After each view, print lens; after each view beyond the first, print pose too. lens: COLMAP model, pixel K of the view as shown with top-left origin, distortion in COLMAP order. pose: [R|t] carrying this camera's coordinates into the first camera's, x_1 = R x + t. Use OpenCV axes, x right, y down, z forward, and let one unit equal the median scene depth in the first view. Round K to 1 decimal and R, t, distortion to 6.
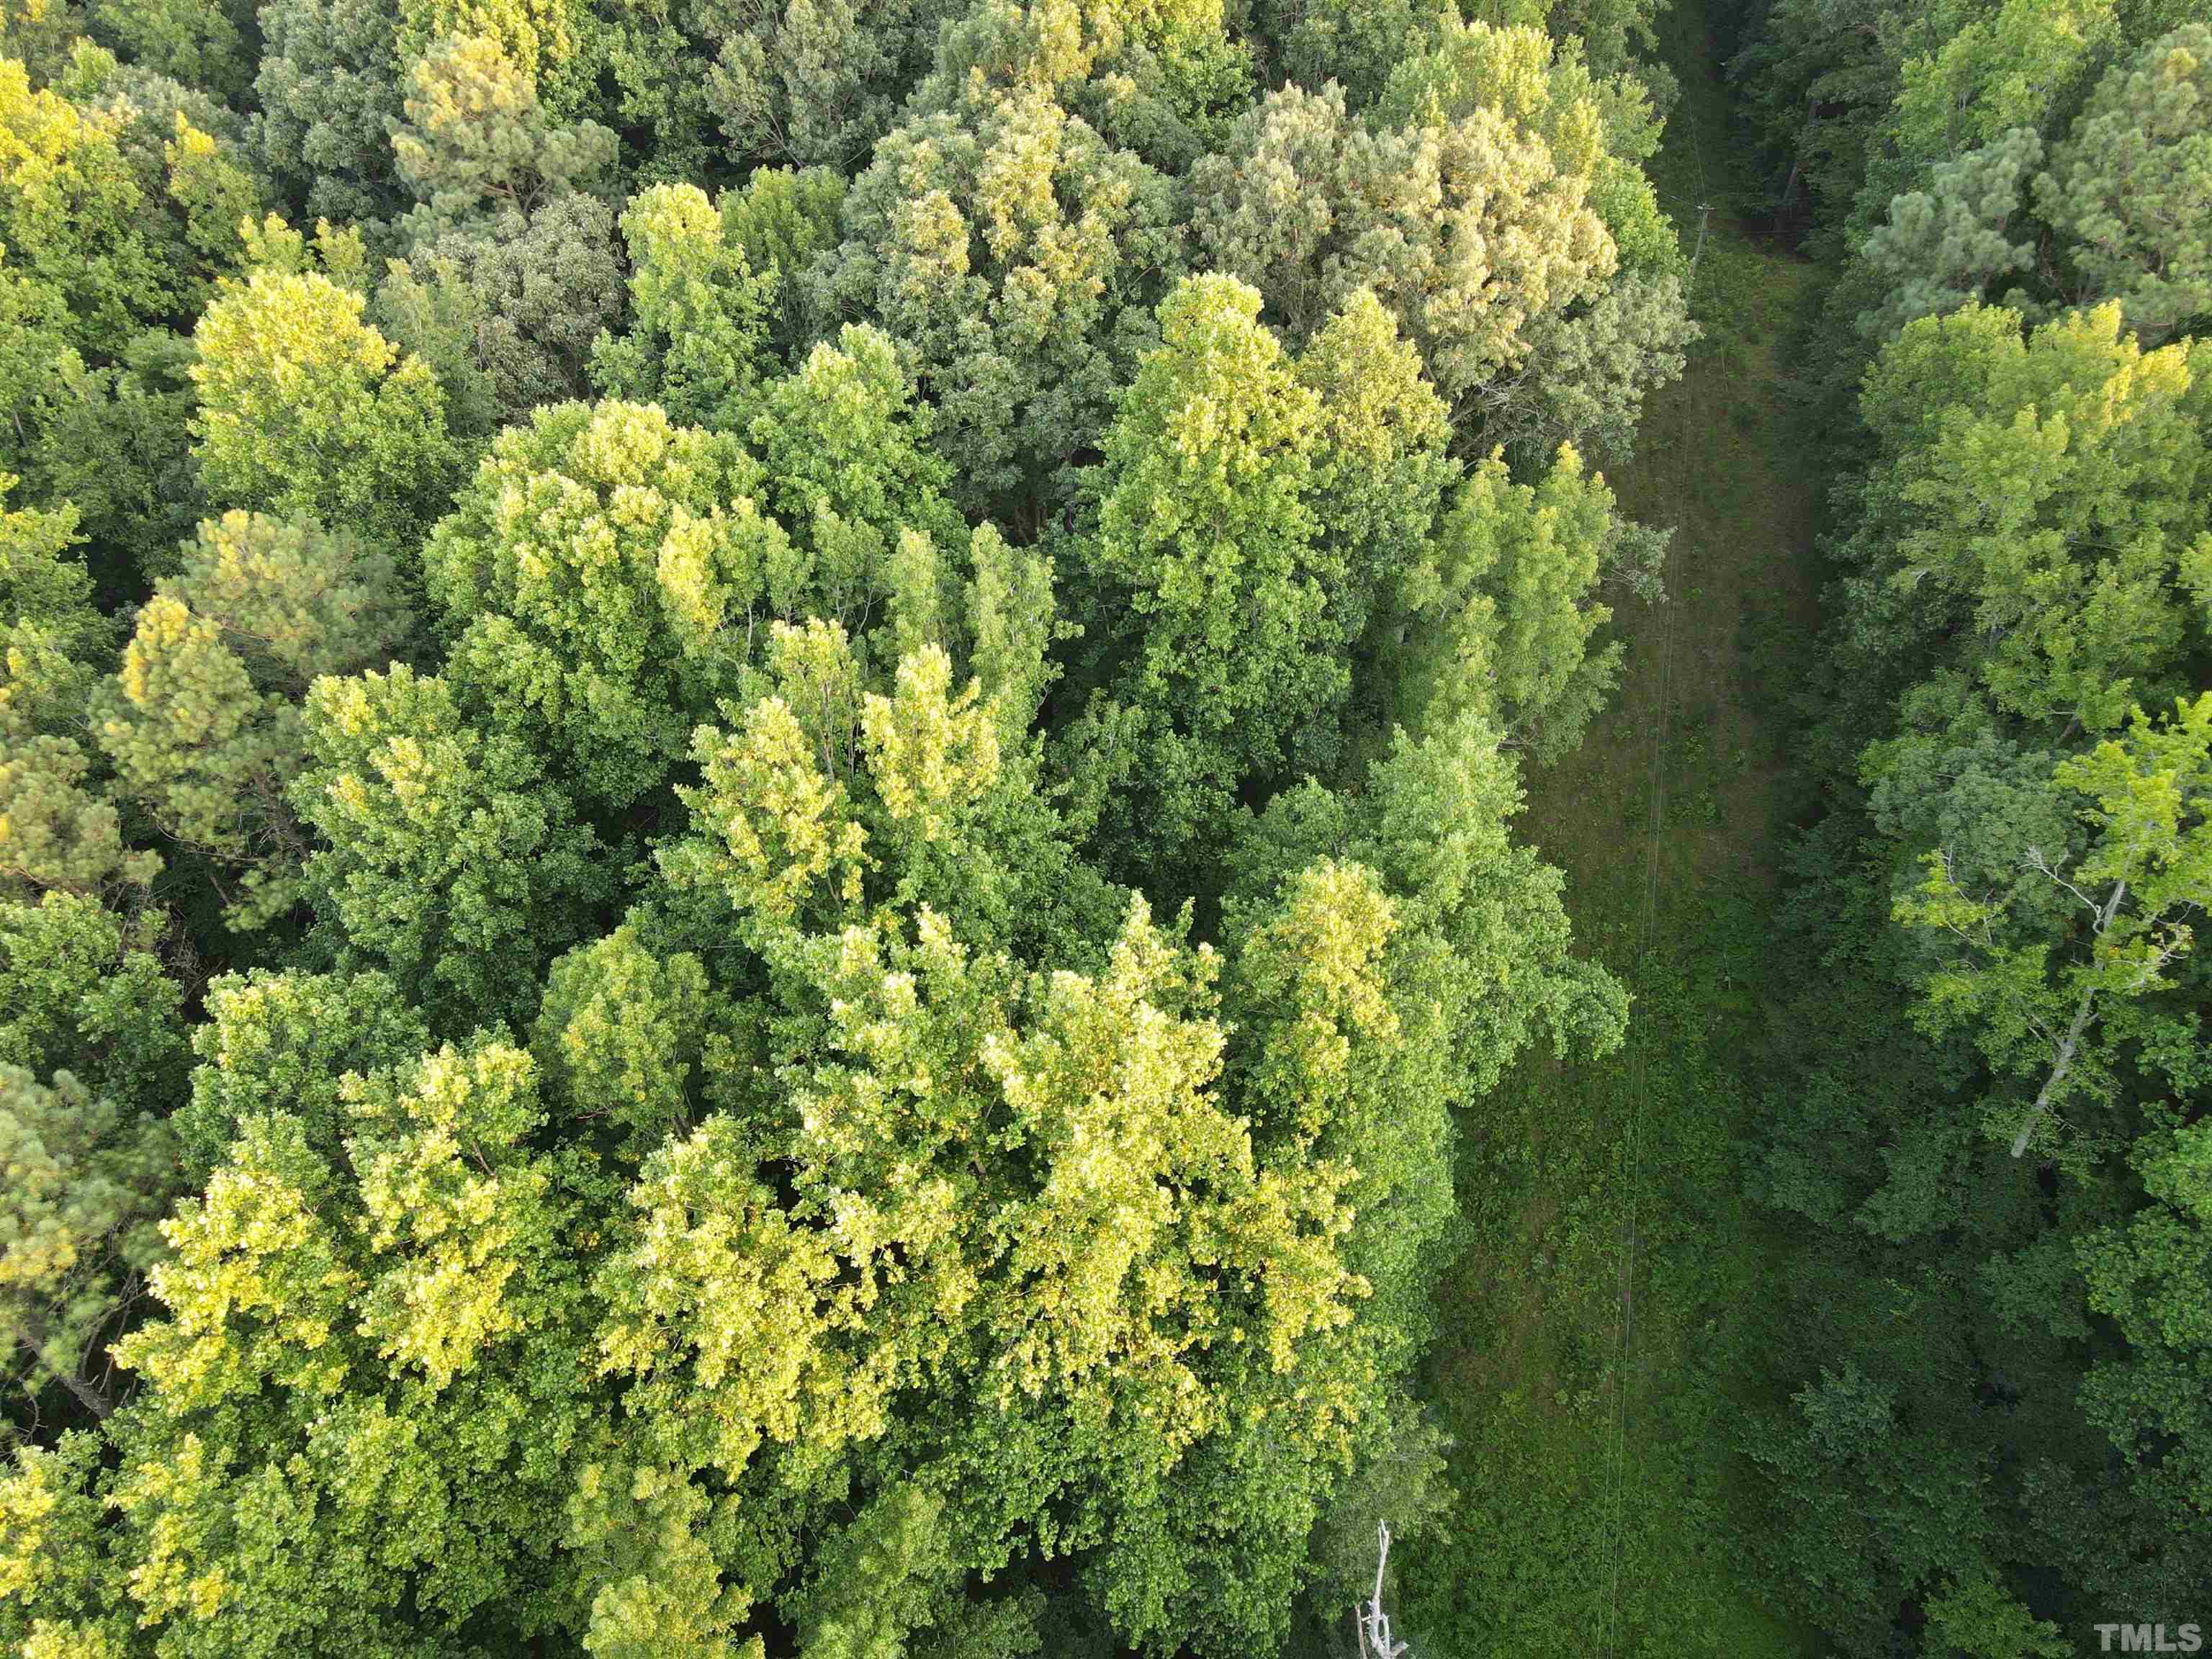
lens RADIAL K [[1637.1, 0, 1111.2], [0, 1637.1, 831.6], [0, 0, 1]] dist [0.027928, 0.011996]
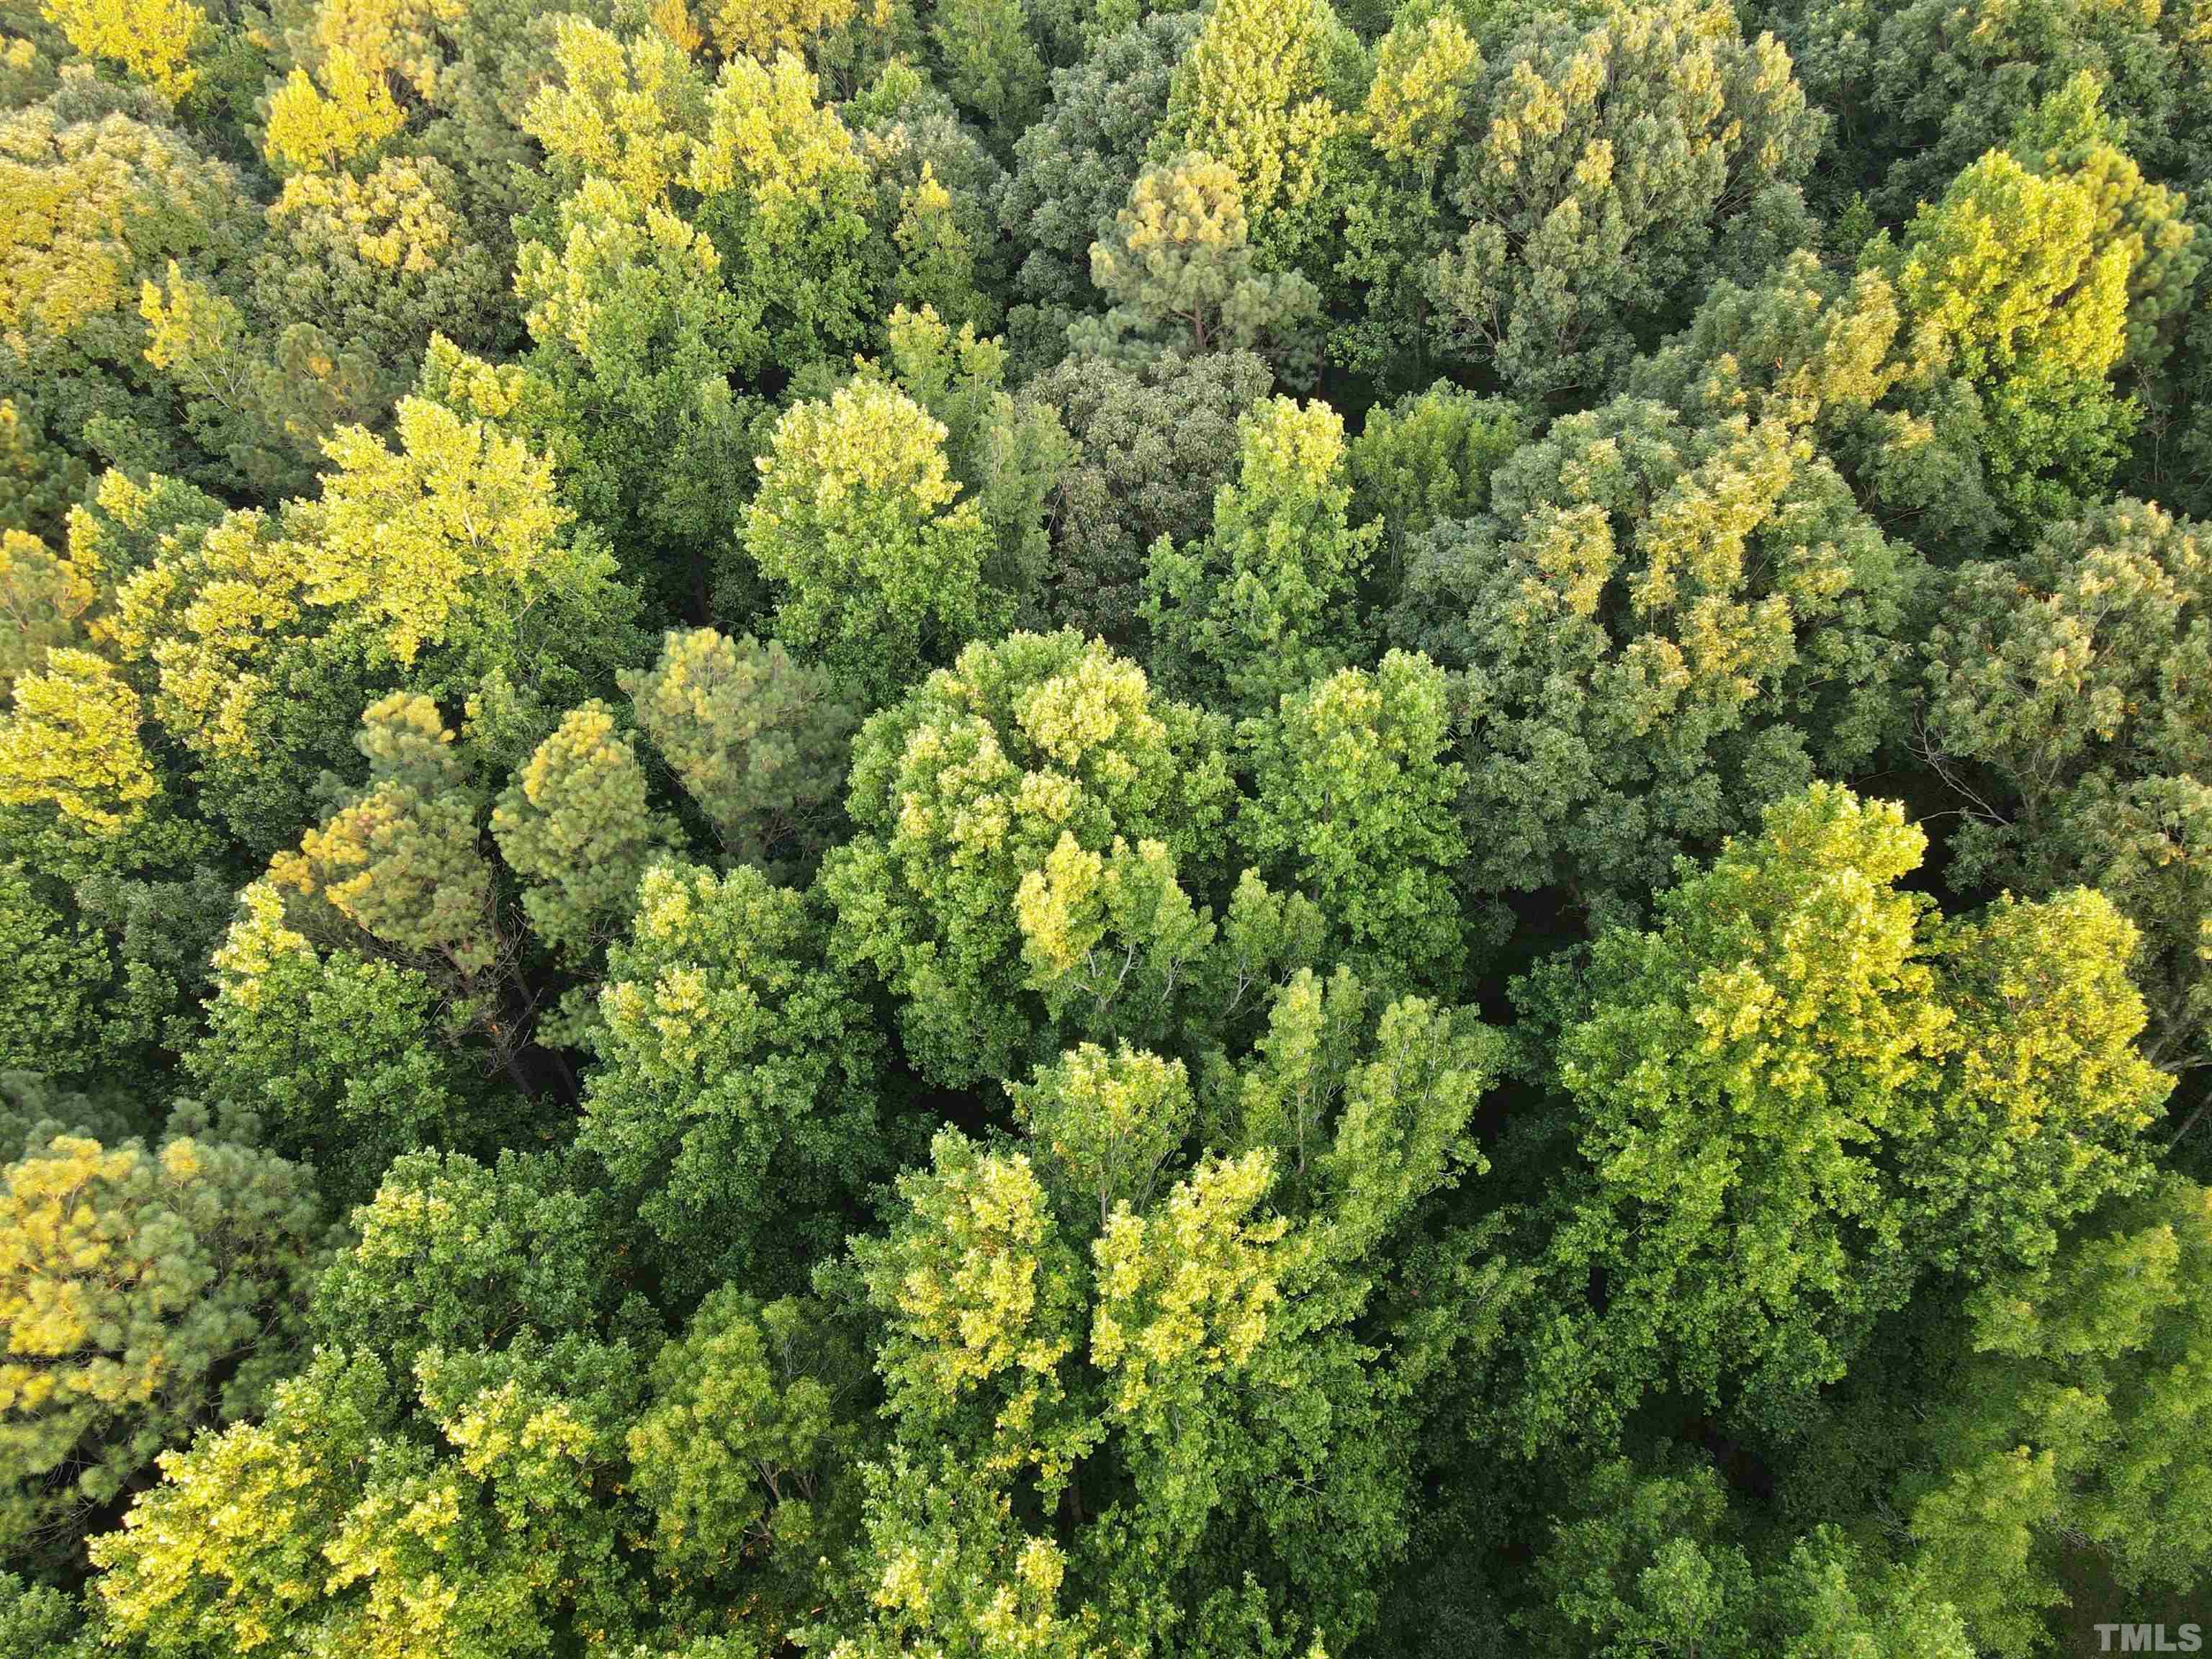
lens RADIAL K [[1637.1, 0, 1115.2], [0, 1637.1, 828.1], [0, 0, 1]] dist [0.027928, 0.011996]
pose [[0.849383, 0.383463, -0.362635, 0.043355], [-0.383733, 0.920434, 0.074497, -0.220178], [0.362349, 0.075879, 0.928949, 0.199152]]
